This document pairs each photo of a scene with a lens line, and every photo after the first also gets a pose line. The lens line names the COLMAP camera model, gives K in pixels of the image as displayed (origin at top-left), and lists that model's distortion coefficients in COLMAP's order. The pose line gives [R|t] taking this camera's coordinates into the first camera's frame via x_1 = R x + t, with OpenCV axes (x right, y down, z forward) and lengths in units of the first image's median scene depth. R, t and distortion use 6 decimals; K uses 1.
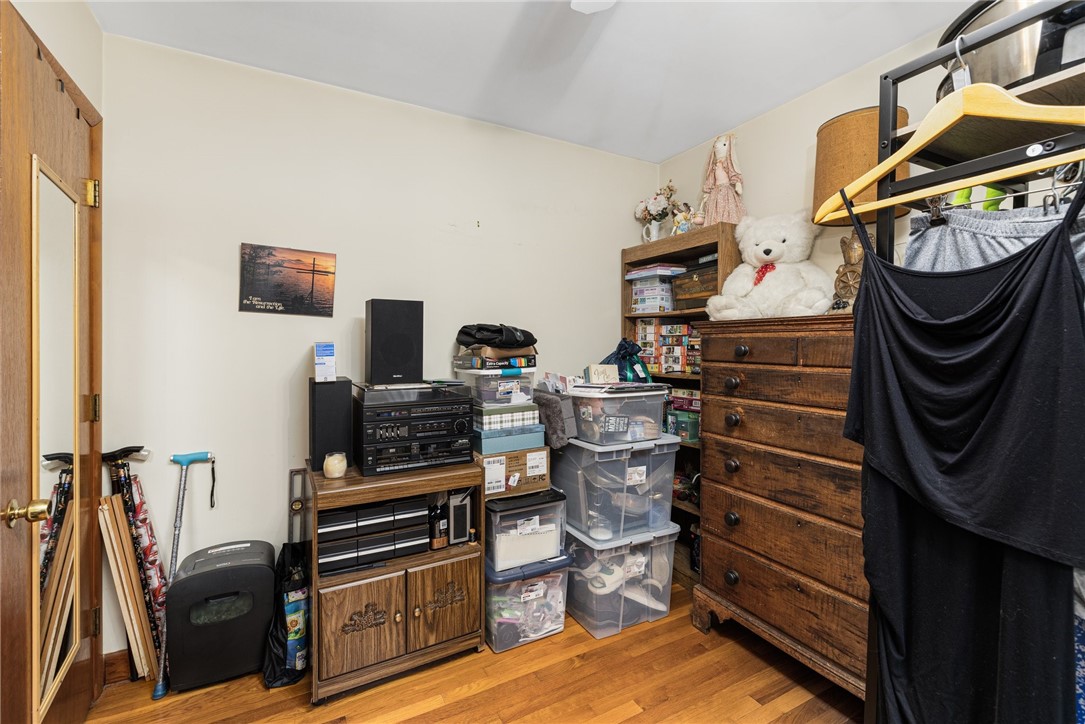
lens RADIAL K [[467.5, 0, 536.5], [0, 467.5, 348.4], [0, 0, 1]] dist [0.000624, -0.000111]
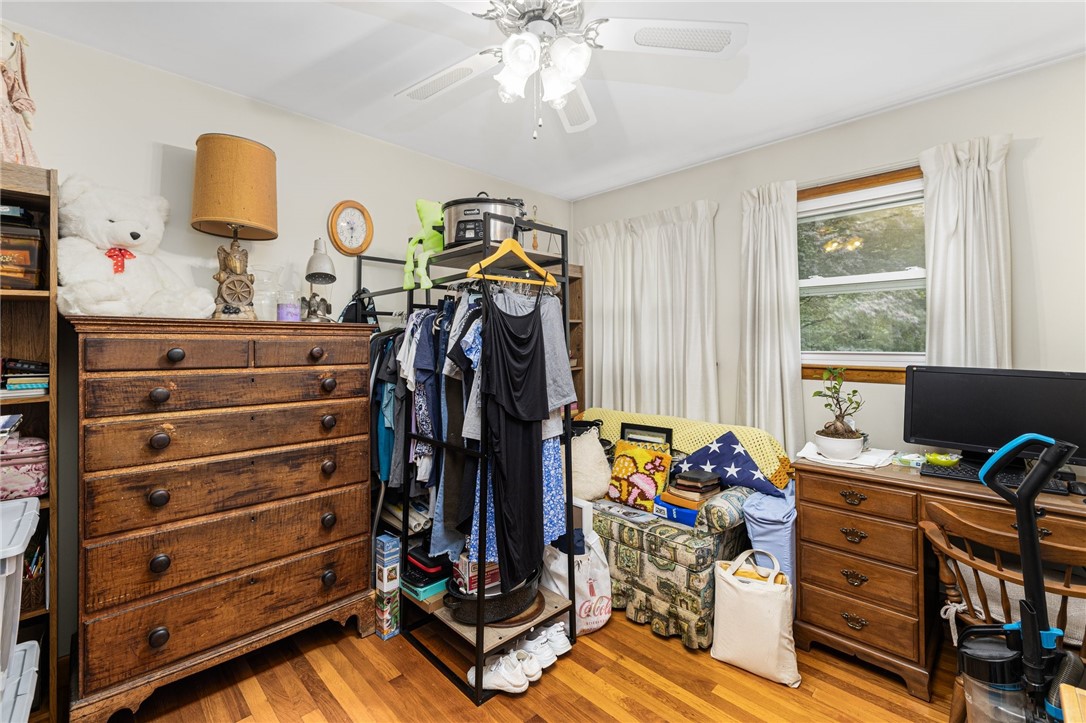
lens RADIAL K [[467.9, 0, 537.0], [0, 467.9, 347.9], [0, 0, 1]] dist [0.000624, -0.000111]
pose [[-0.284221, -0.005542, 0.958743, -0.579938], [0.011099, 0.999897, 0.009070, -0.008788], [-0.958695, 0.013219, -0.284130, 0.640837]]
